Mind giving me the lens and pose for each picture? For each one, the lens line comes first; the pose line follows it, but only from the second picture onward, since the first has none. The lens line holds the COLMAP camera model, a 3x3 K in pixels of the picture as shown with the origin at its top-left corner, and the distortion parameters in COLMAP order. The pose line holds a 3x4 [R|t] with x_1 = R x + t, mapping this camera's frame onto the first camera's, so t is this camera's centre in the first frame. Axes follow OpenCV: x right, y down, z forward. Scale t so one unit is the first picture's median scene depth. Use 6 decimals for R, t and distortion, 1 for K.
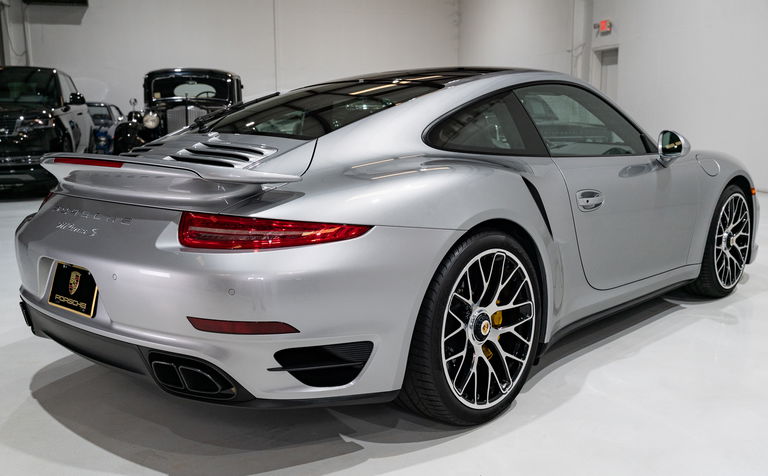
lens RADIAL K [[787.2, 0, 384.0], [0, 787.2, 238.0], [0, 0, 1]] dist [-0.000021, 0.012110]
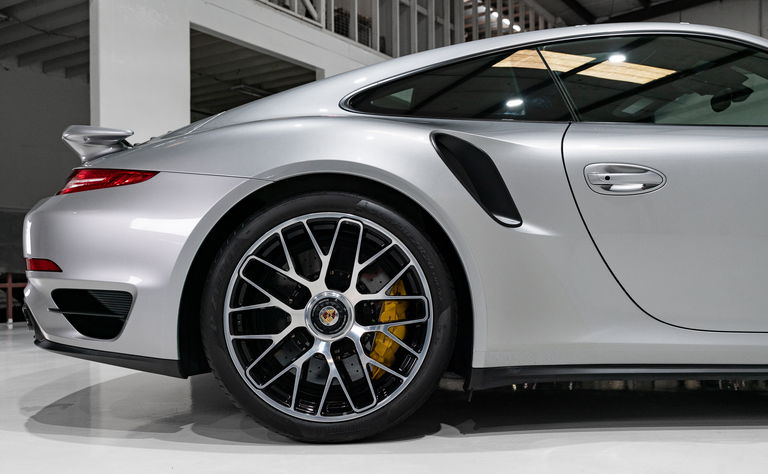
lens RADIAL K [[787.2, 0, 384.0], [0, 787.2, 237.0], [0, 0, 1]] dist [-0.000021, 0.012110]
pose [[0.680541, -0.036373, -0.731807, 0.707164], [-0.112239, 0.981805, -0.153174, 0.144559], [0.724062, 0.186378, 0.664076, 0.491994]]
